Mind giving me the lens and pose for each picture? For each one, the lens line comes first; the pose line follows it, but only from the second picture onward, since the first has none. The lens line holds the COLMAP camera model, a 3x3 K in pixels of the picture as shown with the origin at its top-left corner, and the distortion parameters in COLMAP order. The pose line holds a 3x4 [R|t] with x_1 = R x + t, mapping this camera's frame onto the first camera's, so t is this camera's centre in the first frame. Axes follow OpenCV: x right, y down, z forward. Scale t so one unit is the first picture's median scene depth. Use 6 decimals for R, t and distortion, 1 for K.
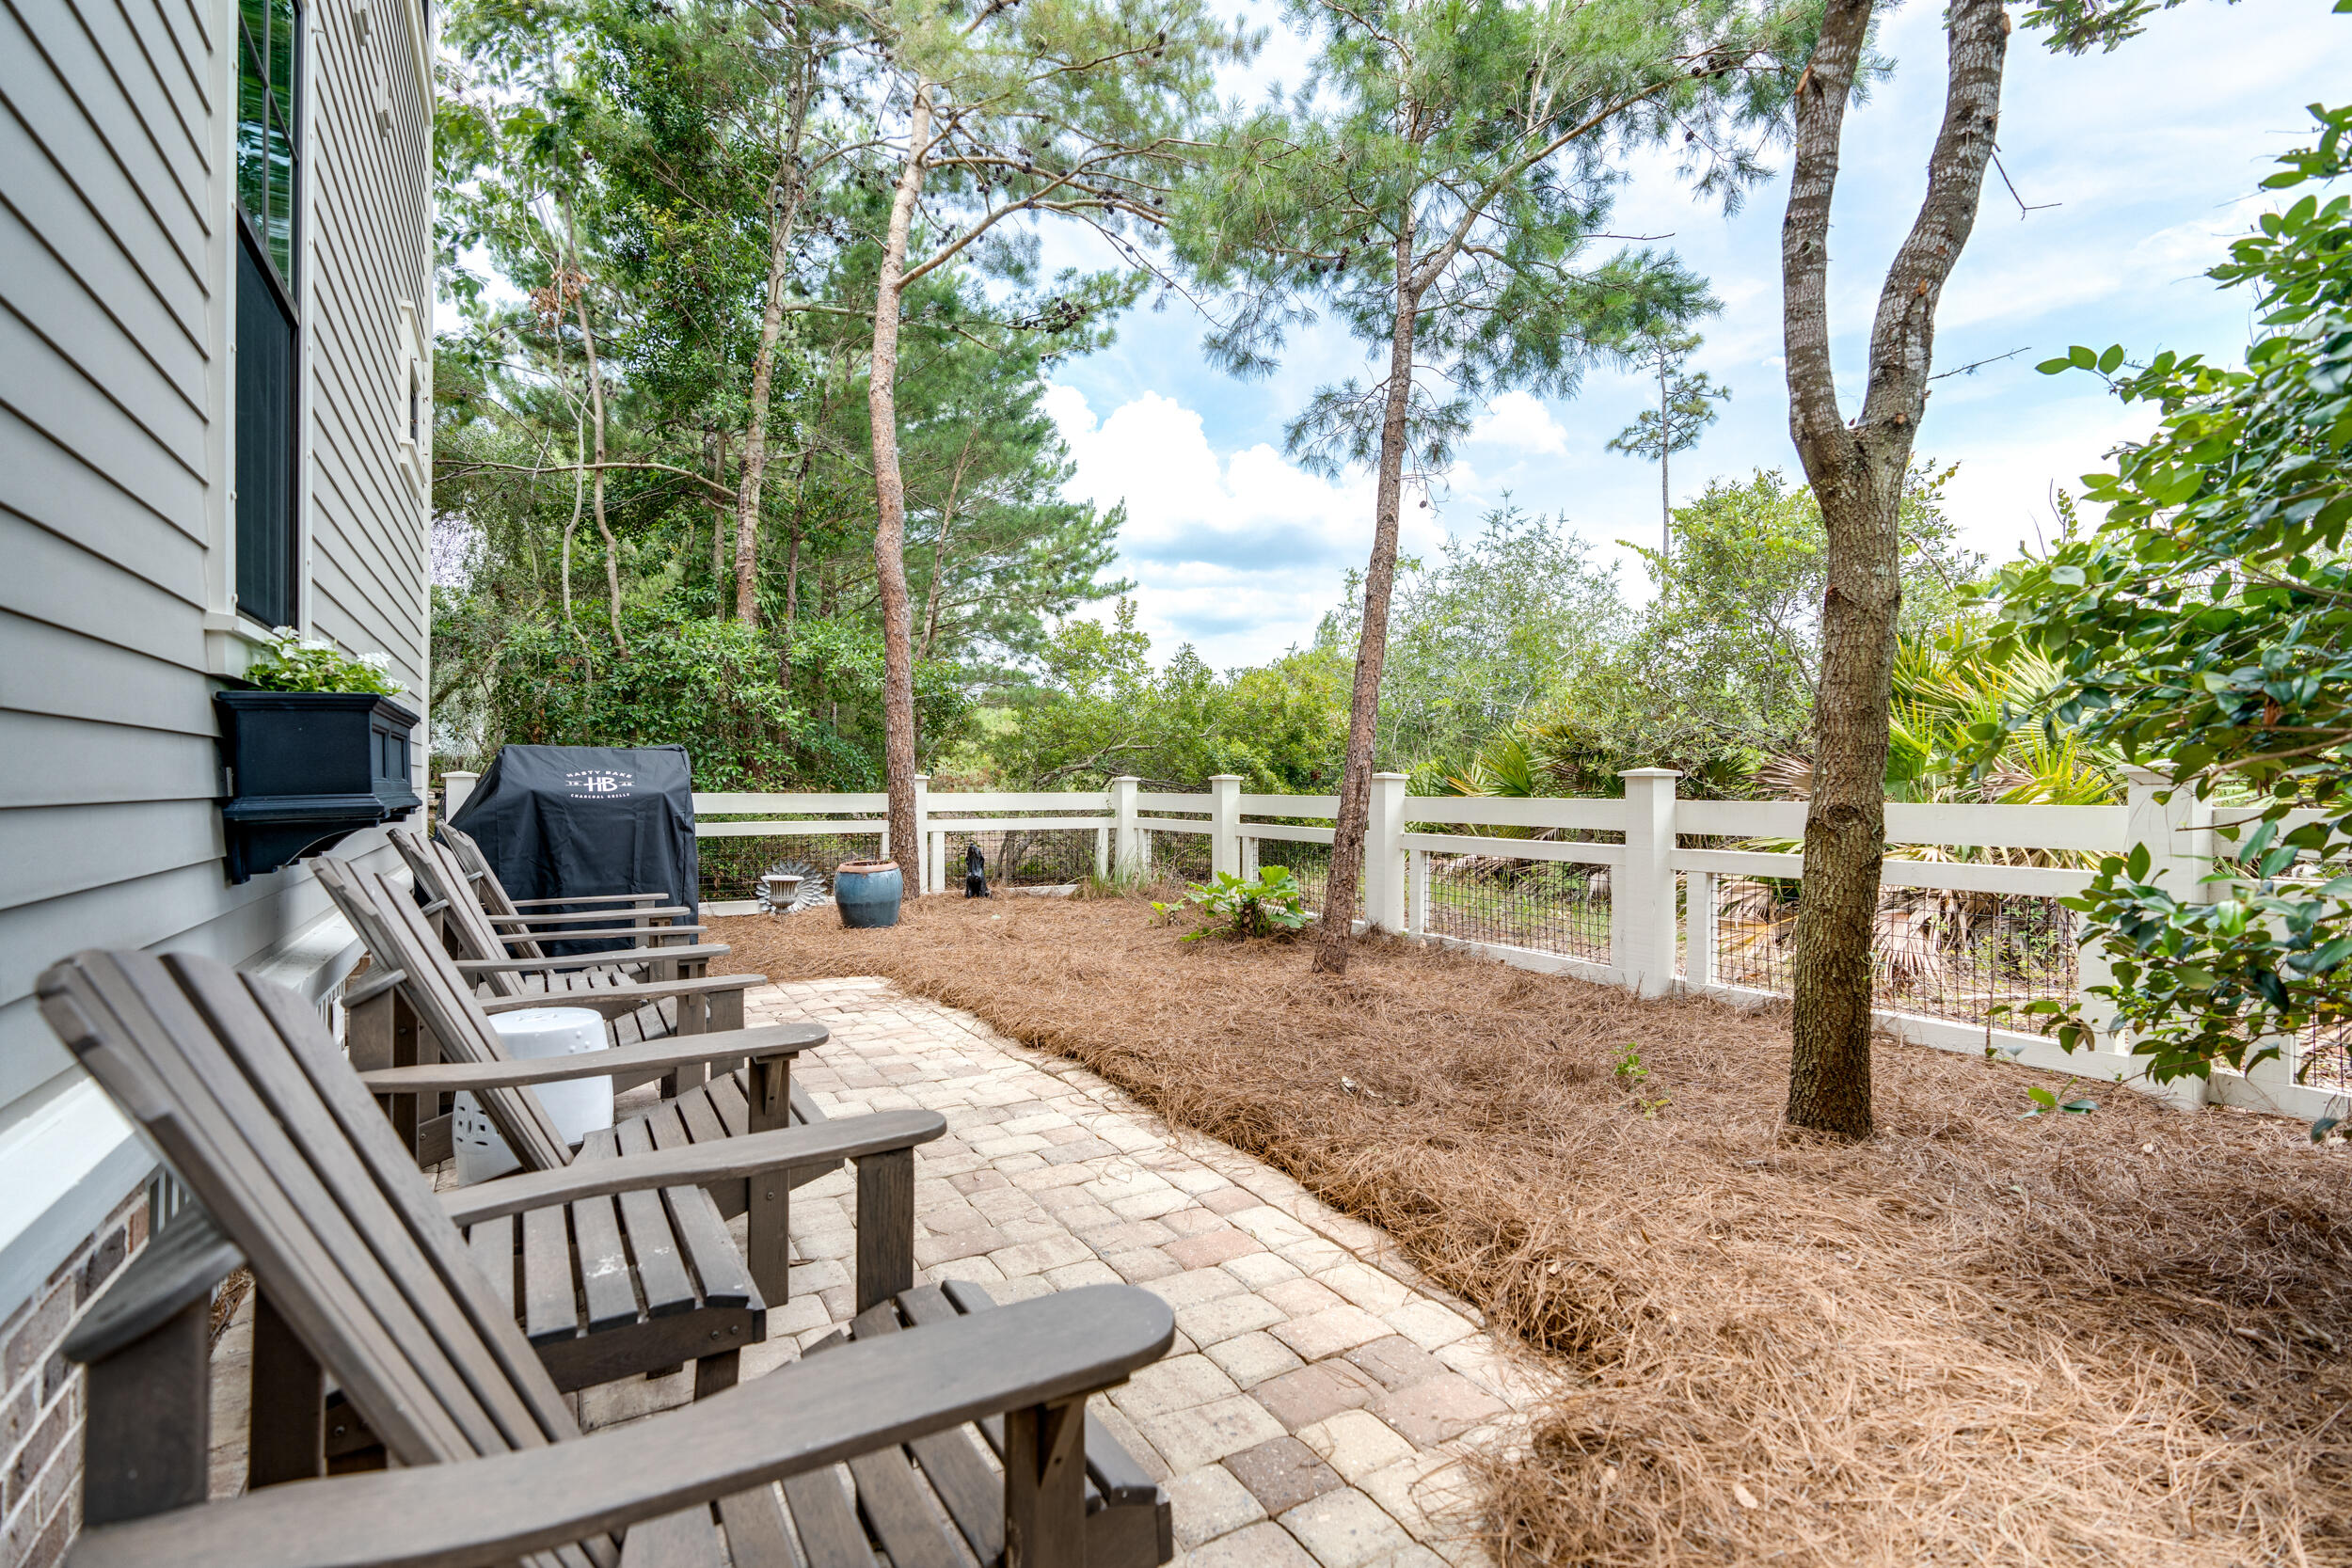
lens RADIAL K [[1054.7, 0, 1185.5], [0, 1054.7, 763.6], [0, 0, 1]] dist [-0.003849, 0.000393]
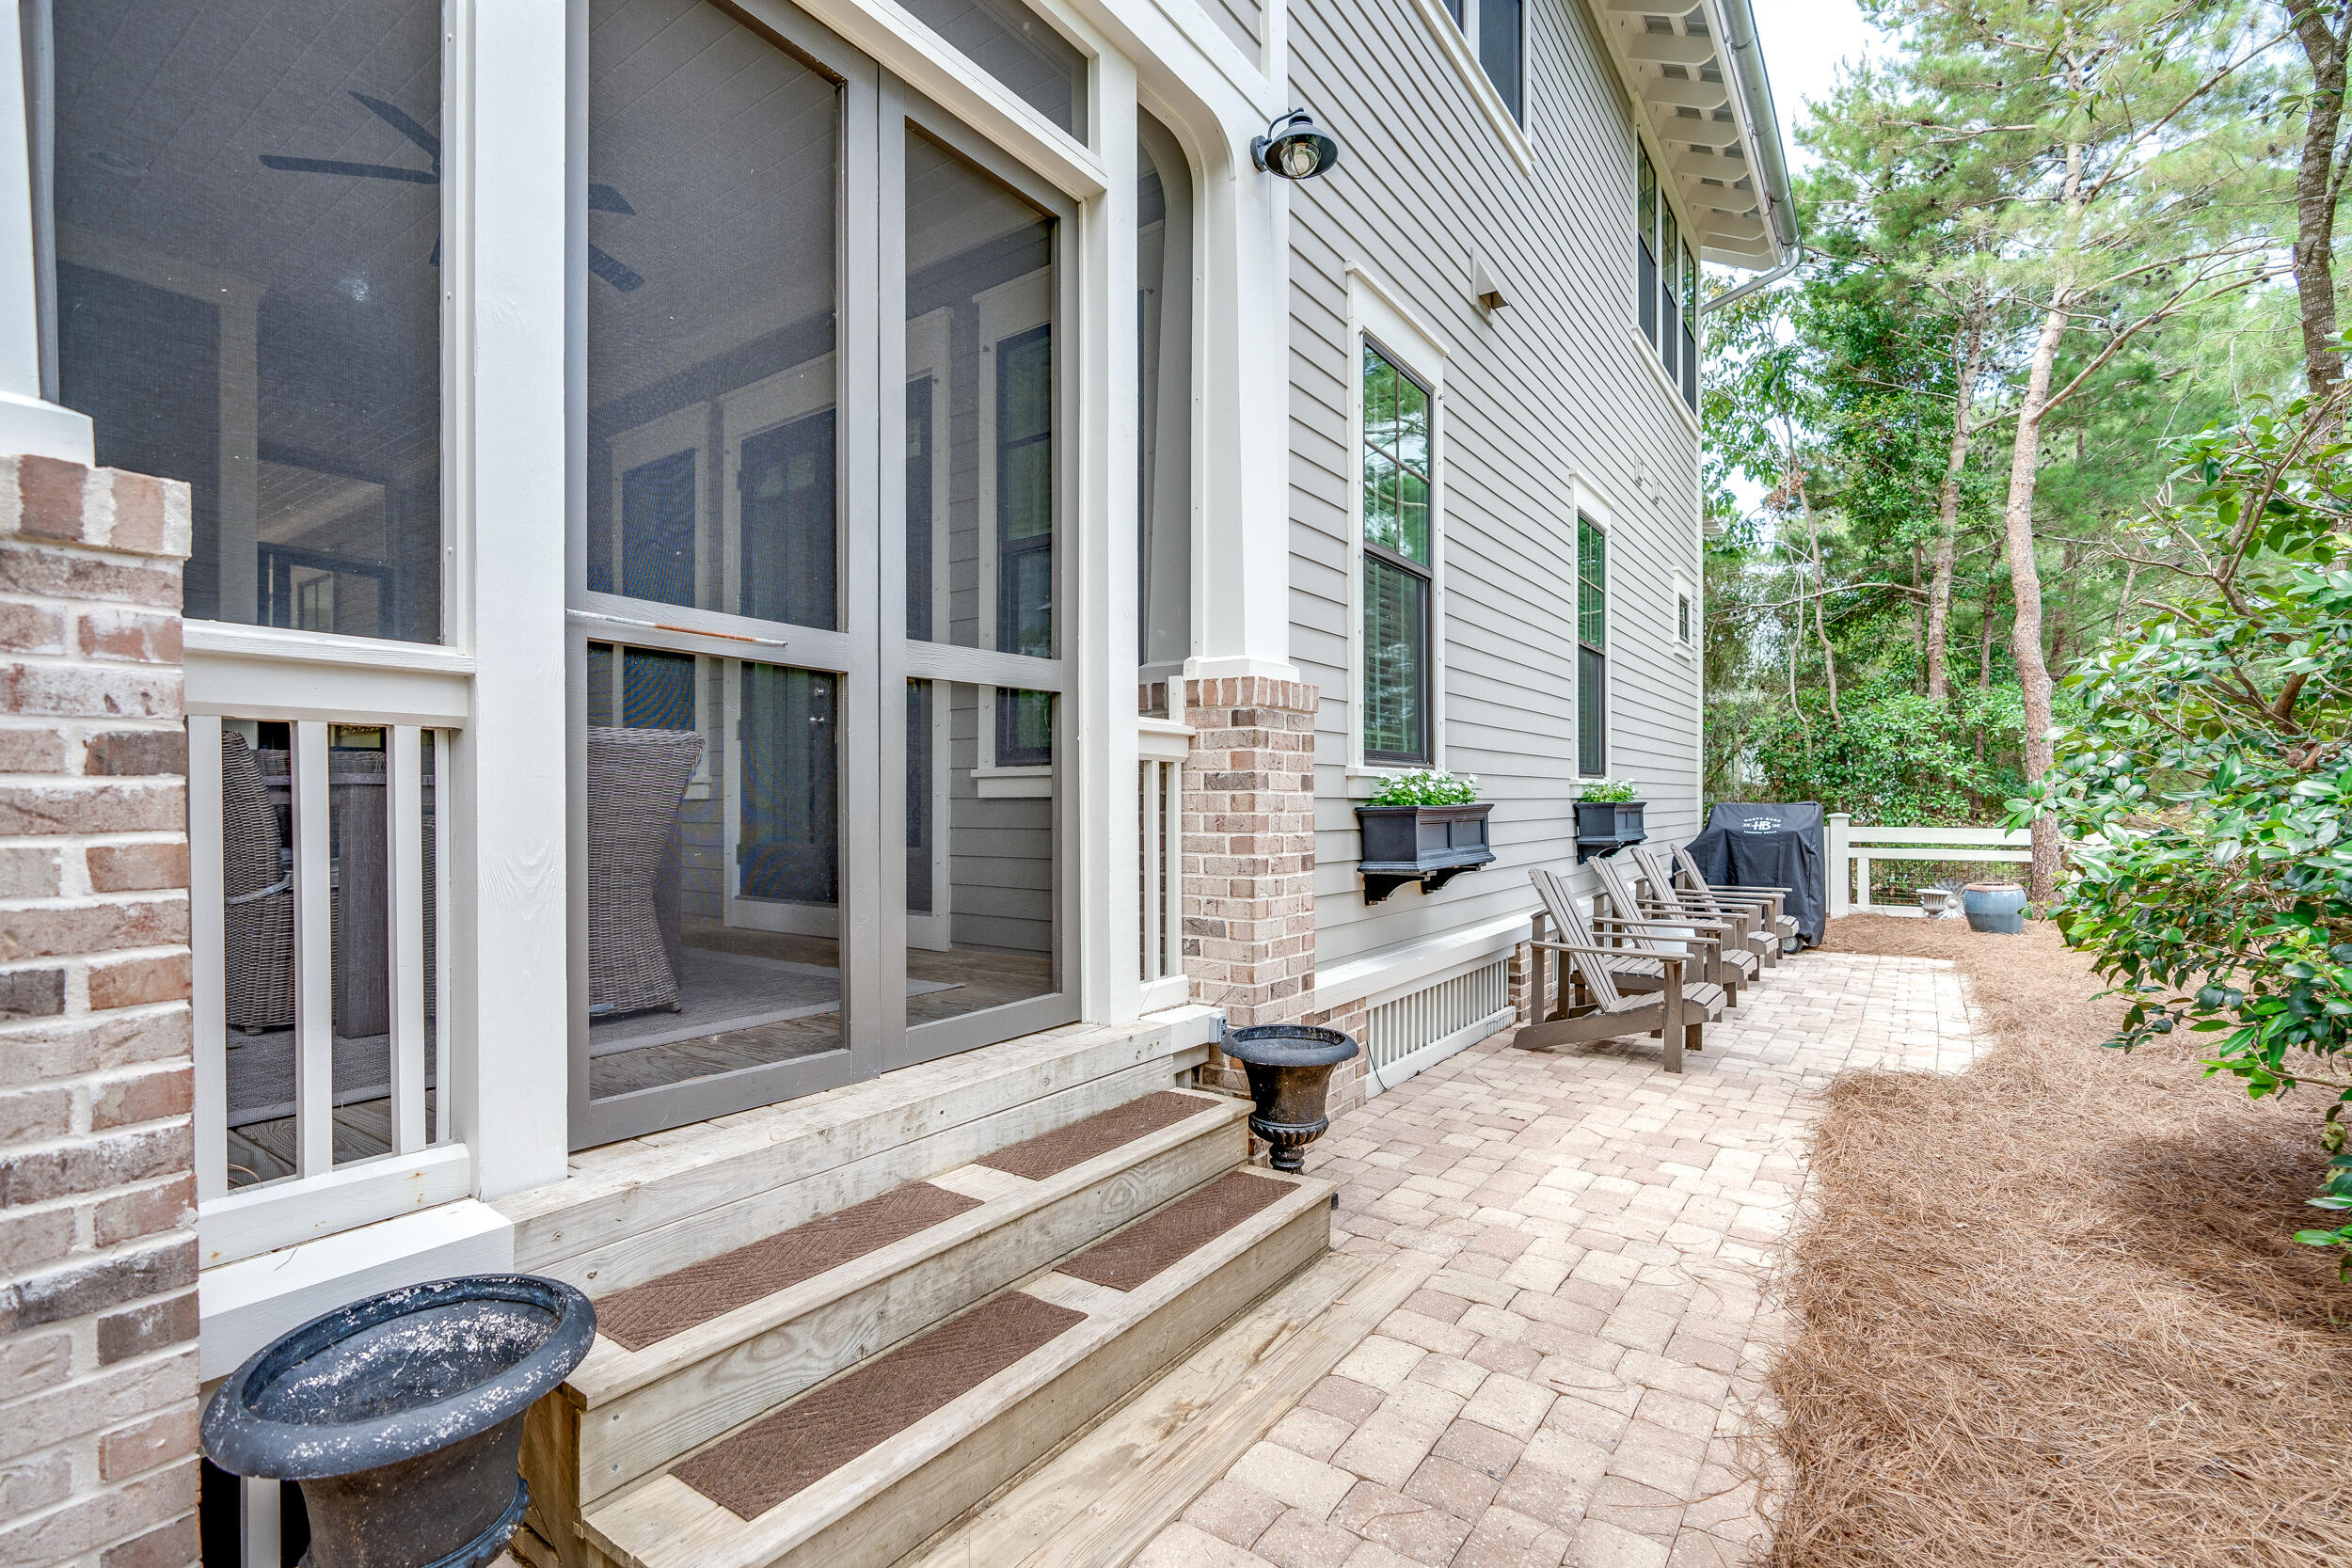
lens RADIAL K [[1054.7, 0, 1185.5], [0, 1054.7, 763.6], [0, 0, 1]] dist [-0.003849, 0.000393]
pose [[0.391060, -0.027814, -0.919945, 0.489798], [0.017052, 0.999591, -0.022973, -0.041831], [0.920207, -0.006703, 0.391375, -0.419765]]
